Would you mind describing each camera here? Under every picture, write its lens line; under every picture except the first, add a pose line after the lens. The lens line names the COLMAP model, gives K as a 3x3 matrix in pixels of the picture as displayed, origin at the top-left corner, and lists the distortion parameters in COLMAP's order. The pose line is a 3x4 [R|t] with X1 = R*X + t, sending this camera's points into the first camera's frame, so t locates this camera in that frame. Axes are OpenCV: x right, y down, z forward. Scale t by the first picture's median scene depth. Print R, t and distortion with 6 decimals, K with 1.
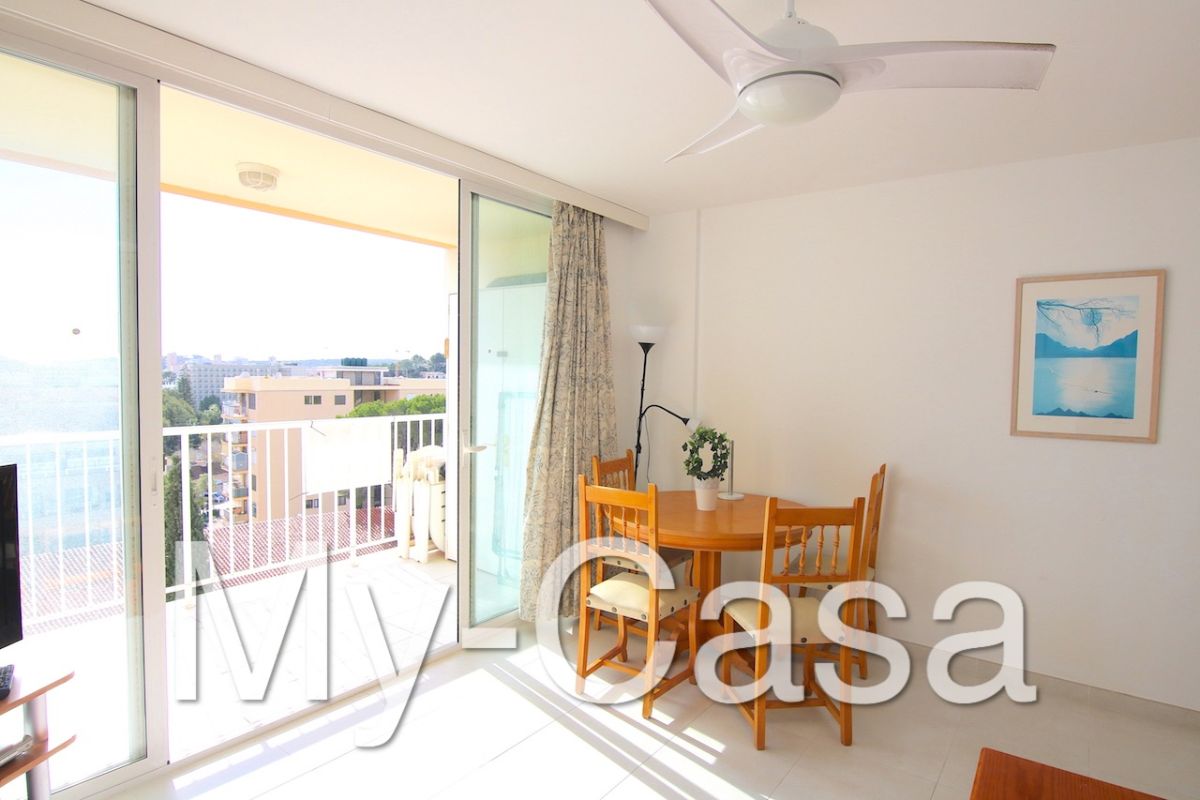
lens RADIAL K [[663.6, 0, 604.4], [0, 663.6, 399.1], [0, 0, 1]] dist [0.000713, -0.001473]
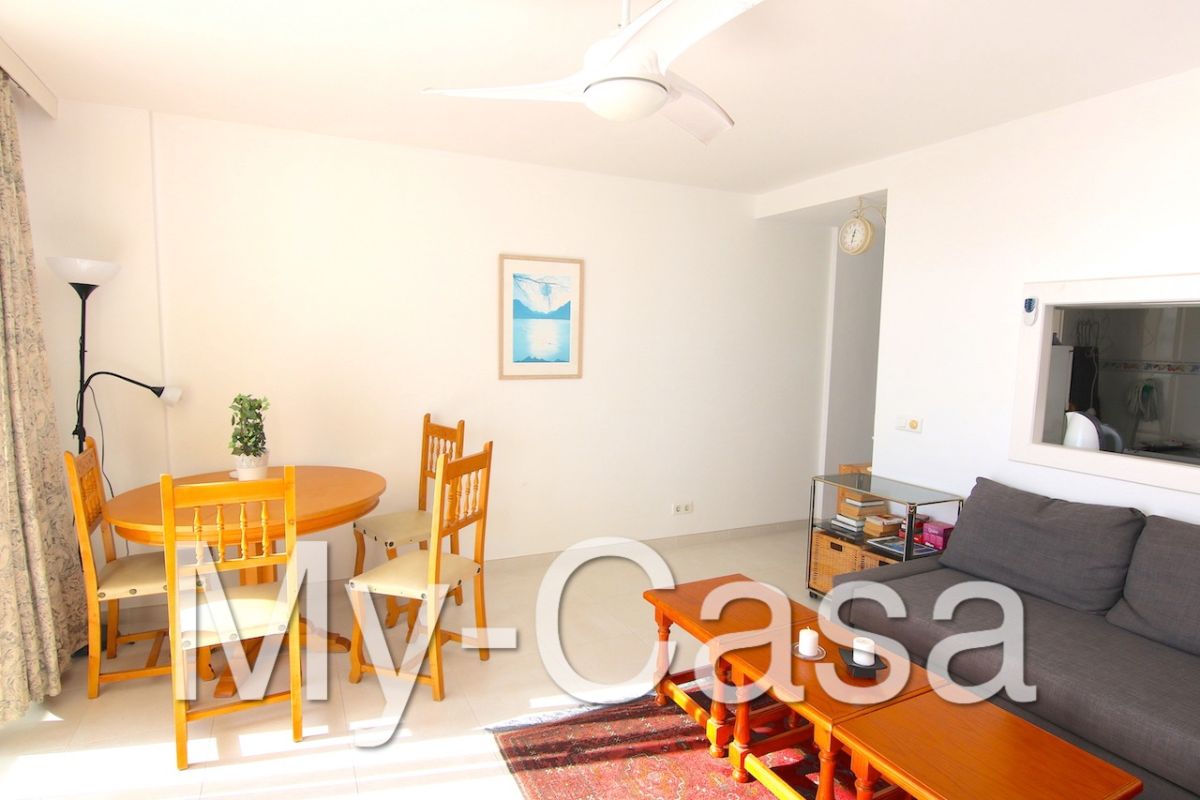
lens RADIAL K [[663.6, 0, 604.4], [0, 663.6, 399.1], [0, 0, 1]] dist [0.000713, -0.001473]
pose [[0.457636, -0.089429, 0.884631, -0.428207], [0.028316, 0.995890, 0.086028, -0.011887], [-0.888688, -0.014321, 0.458288, 0.254331]]
